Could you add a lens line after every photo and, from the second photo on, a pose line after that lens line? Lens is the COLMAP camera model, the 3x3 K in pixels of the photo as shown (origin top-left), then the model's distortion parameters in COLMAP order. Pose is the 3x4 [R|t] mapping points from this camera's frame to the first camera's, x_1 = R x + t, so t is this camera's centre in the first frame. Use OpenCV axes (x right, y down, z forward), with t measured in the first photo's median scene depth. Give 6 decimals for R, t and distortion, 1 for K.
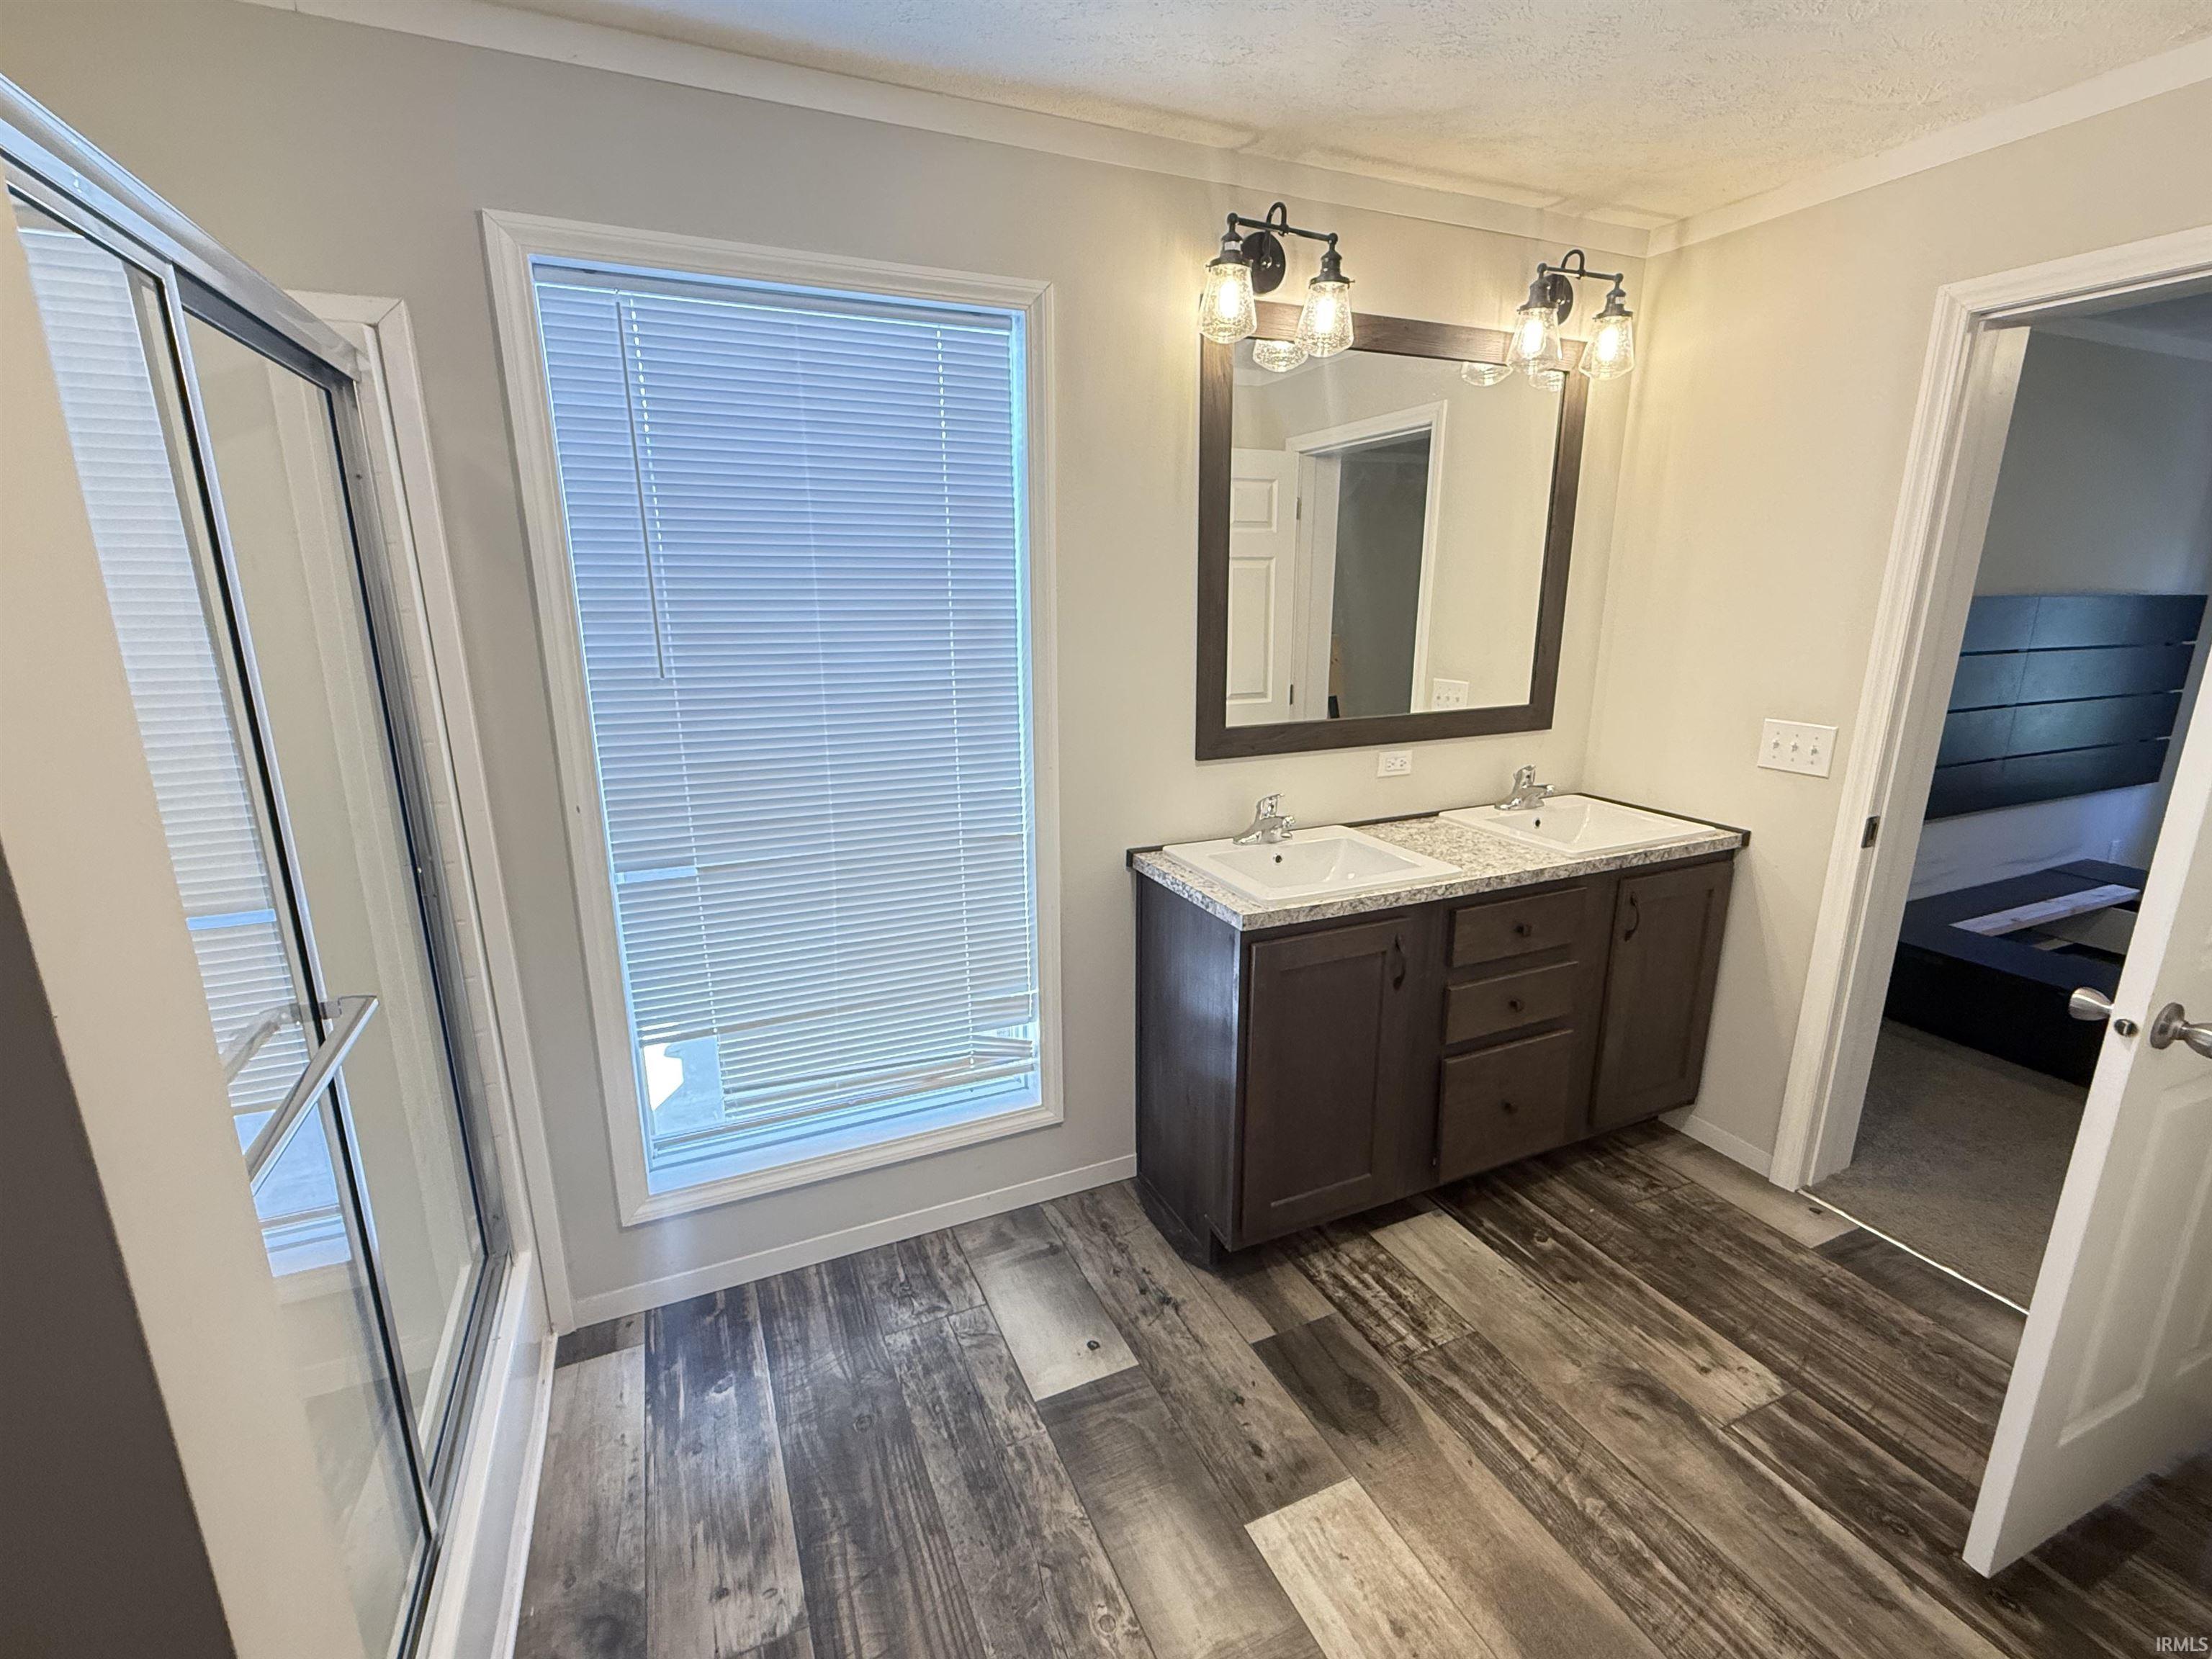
lens RADIAL K [[989.0, 0, 1113.6], [0, 989.0, 821.9], [0, 0, 1]] dist [-0.006956, 0.000664]
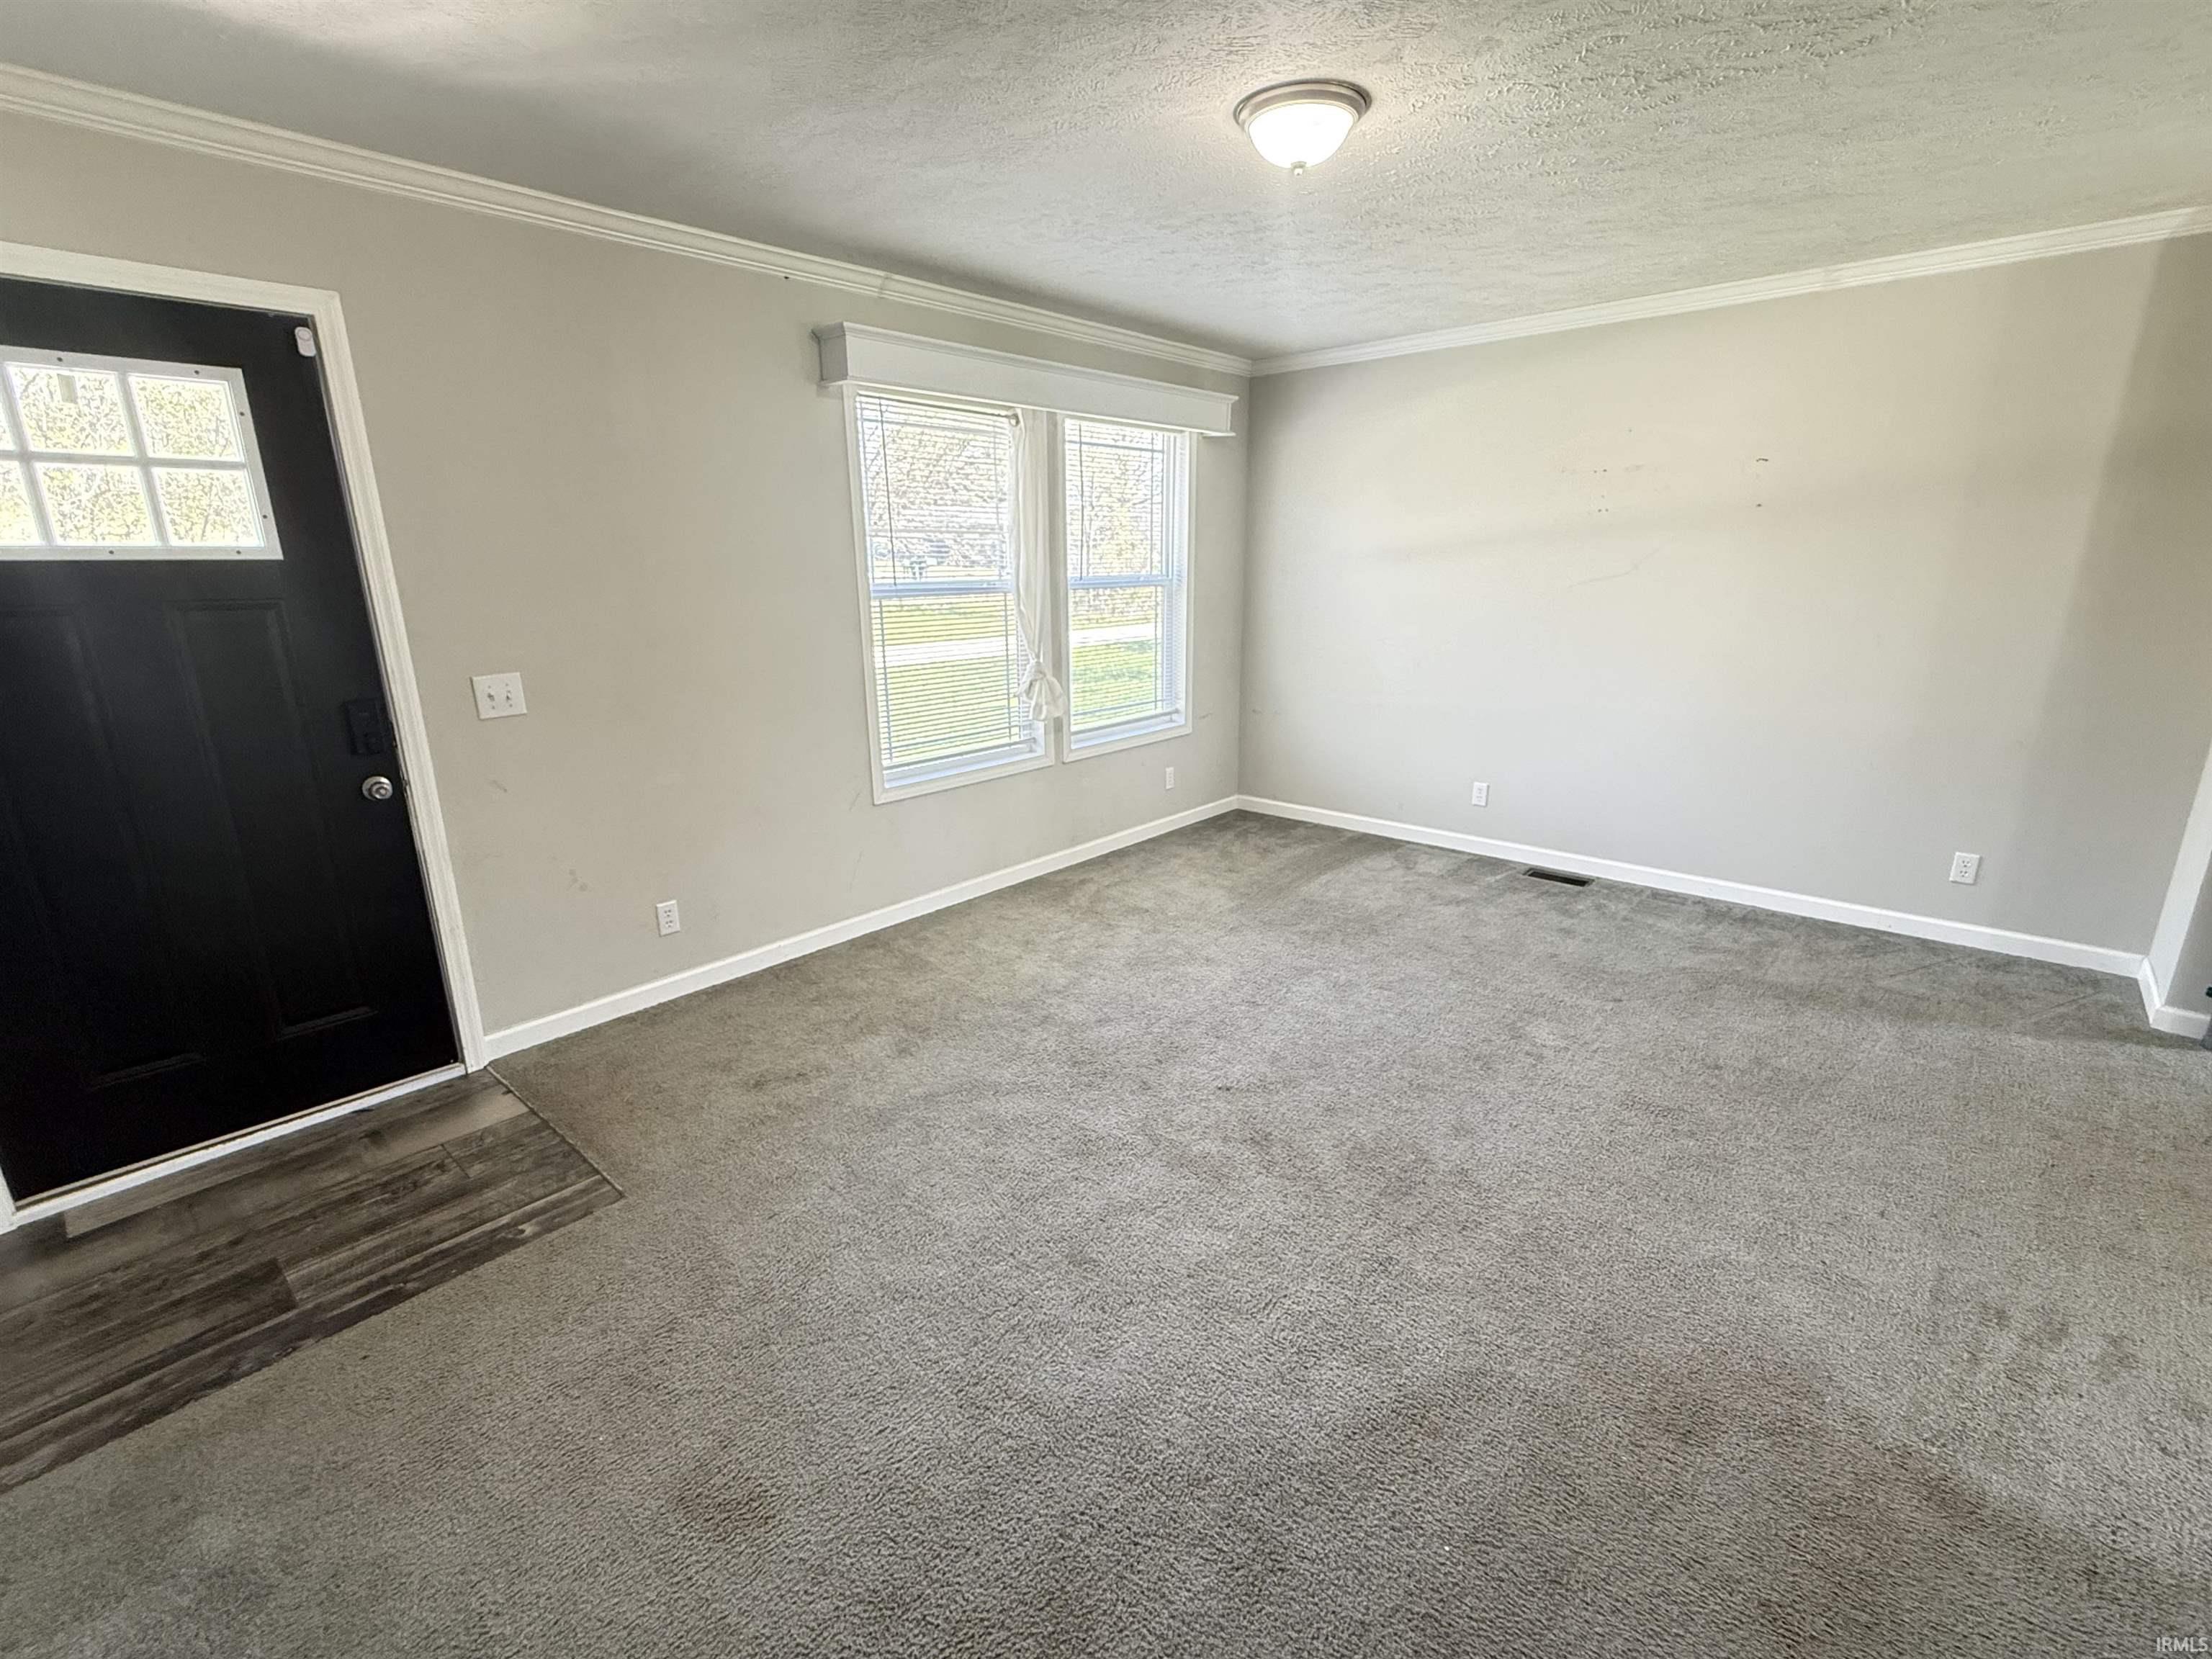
lens RADIAL K [[989.0, 0, 1107.0], [0, 989.0, 831.0], [0, 0, 1]] dist [-0.006956, 0.000664]
pose [[-0.402752, -0.229014, 0.886196, -1.307255], [0.243021, 0.906689, 0.344756, 0.076932], [-0.882458, 0.354215, -0.309515, -0.036680]]
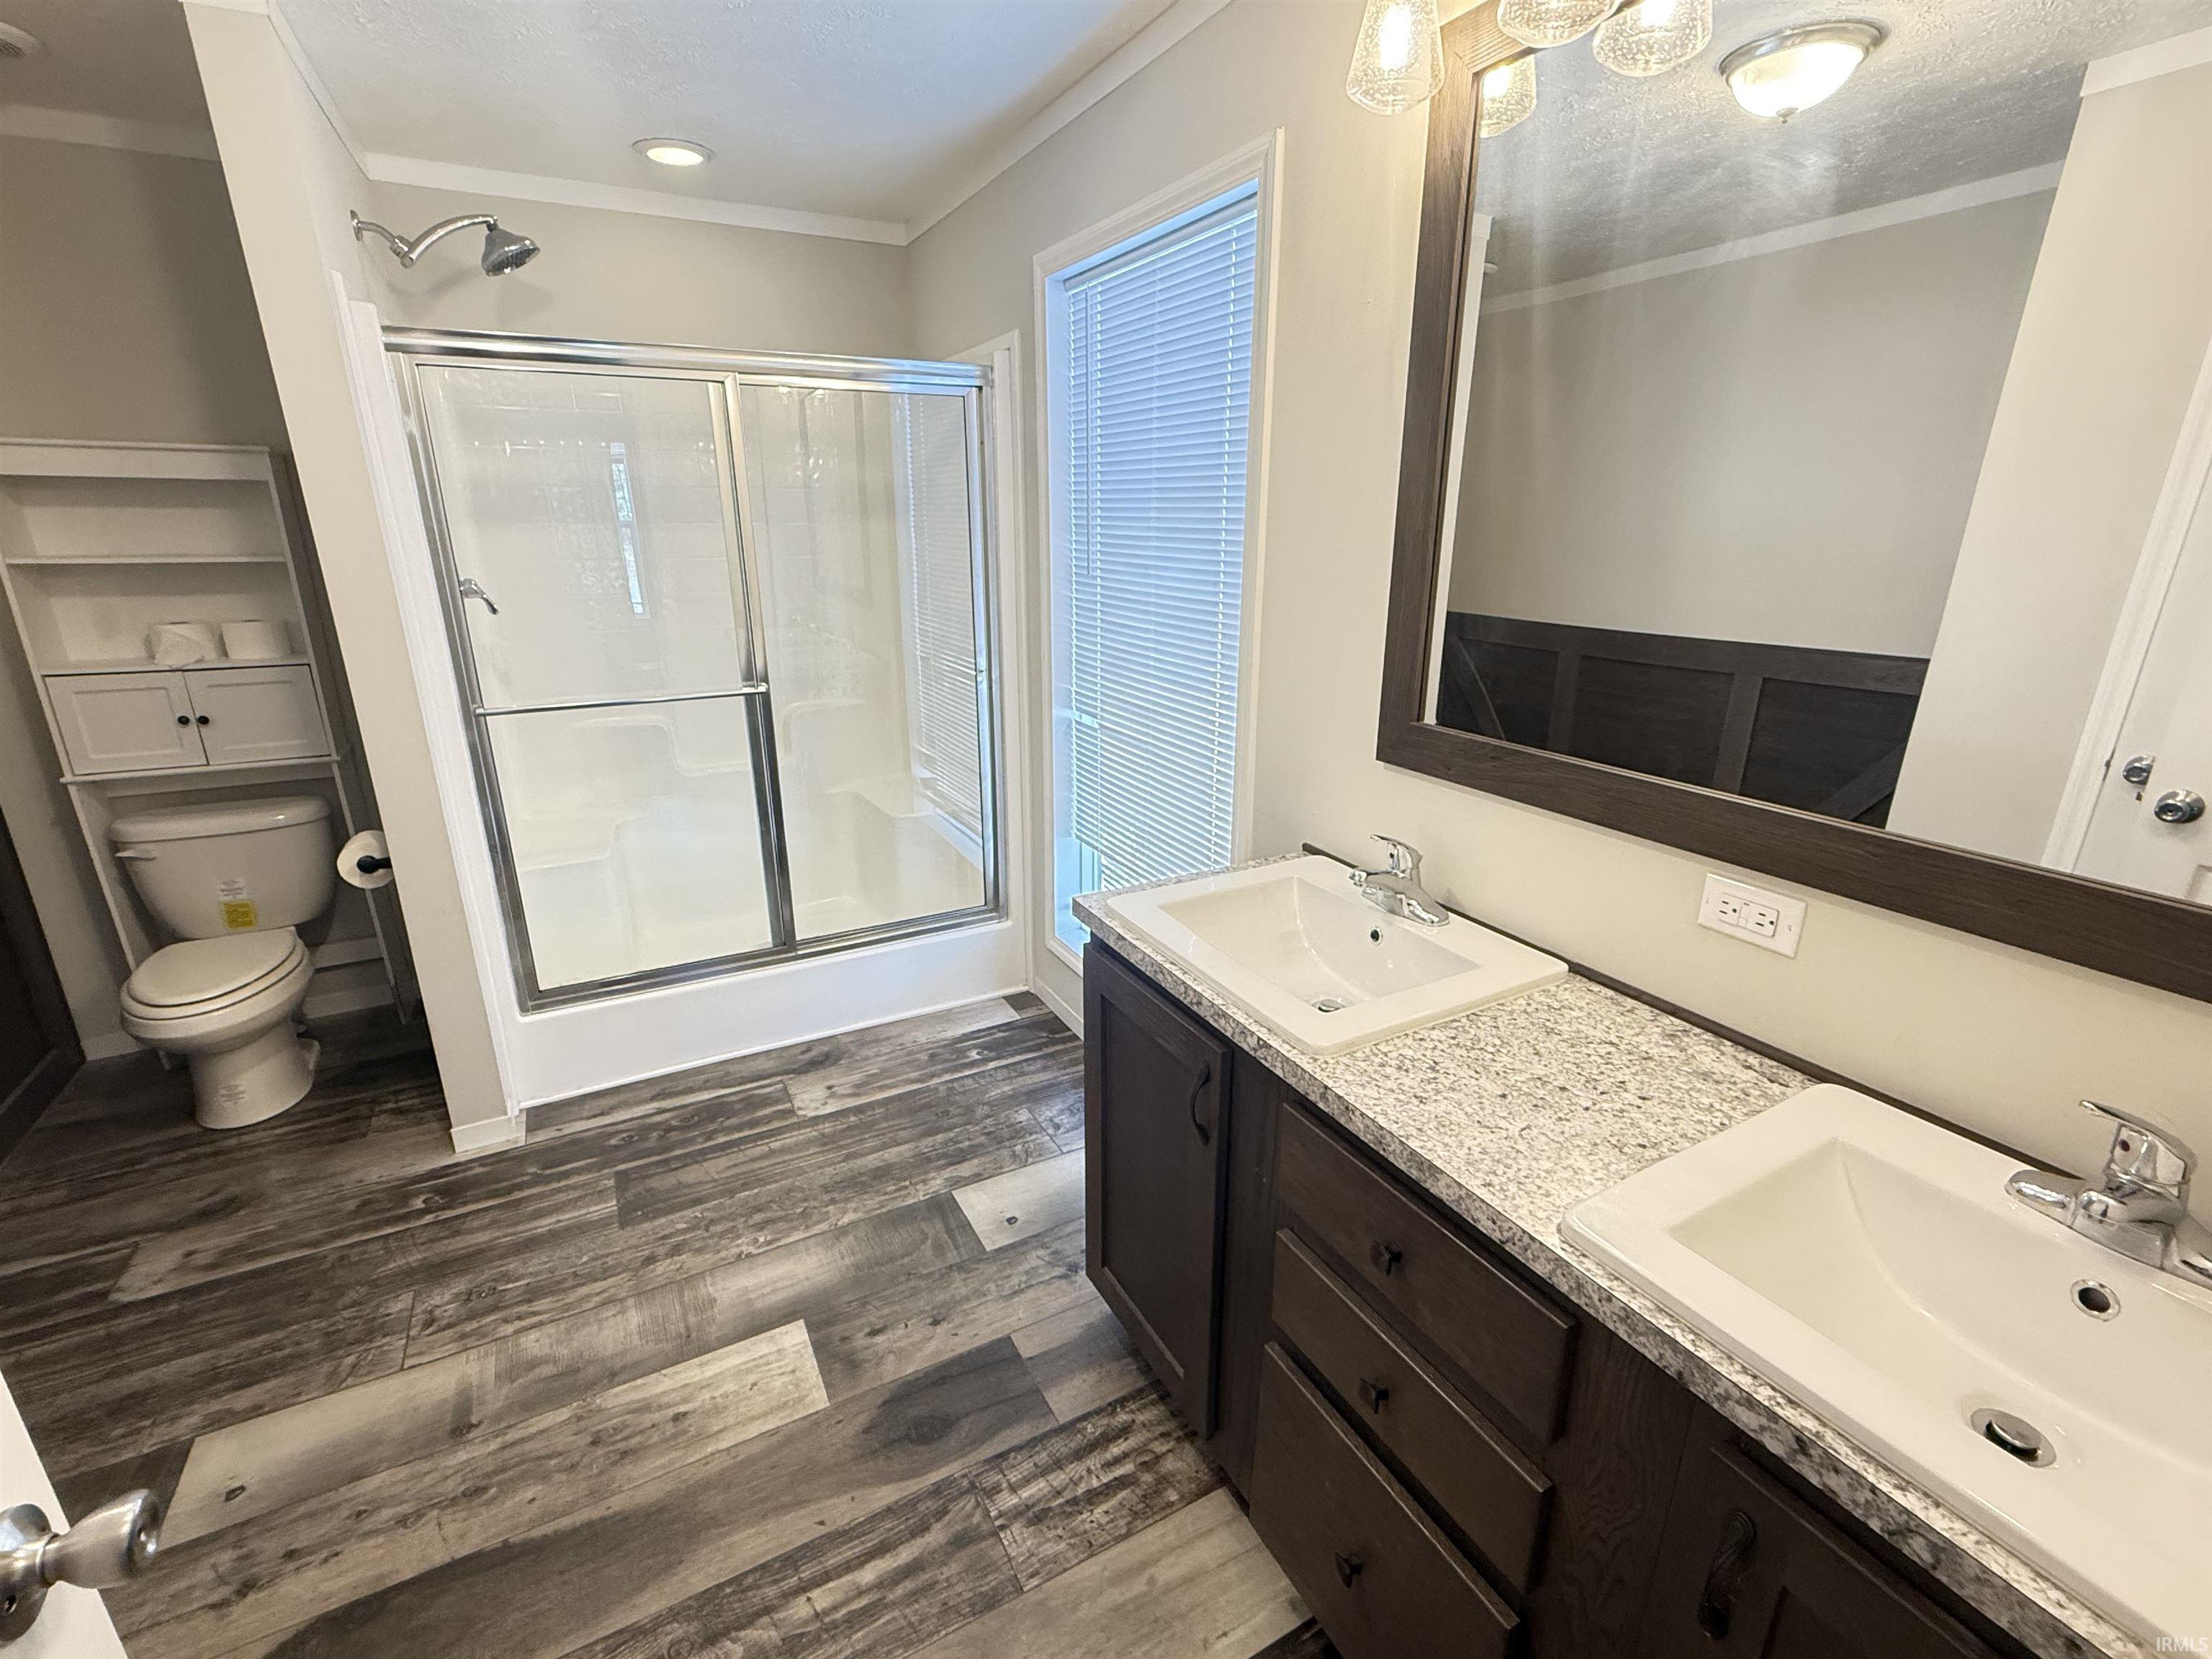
lens RADIAL K [[989.0, 0, 1096.3], [0, 989.0, 822.2], [0, 0, 1]] dist [-0.006956, 0.000664]
pose [[0.060353, 0.300244, -0.951951, 0.944246], [-0.236499, 0.930836, 0.278591, -0.211222], [0.969756, 0.208321, 0.127186, 0.921503]]
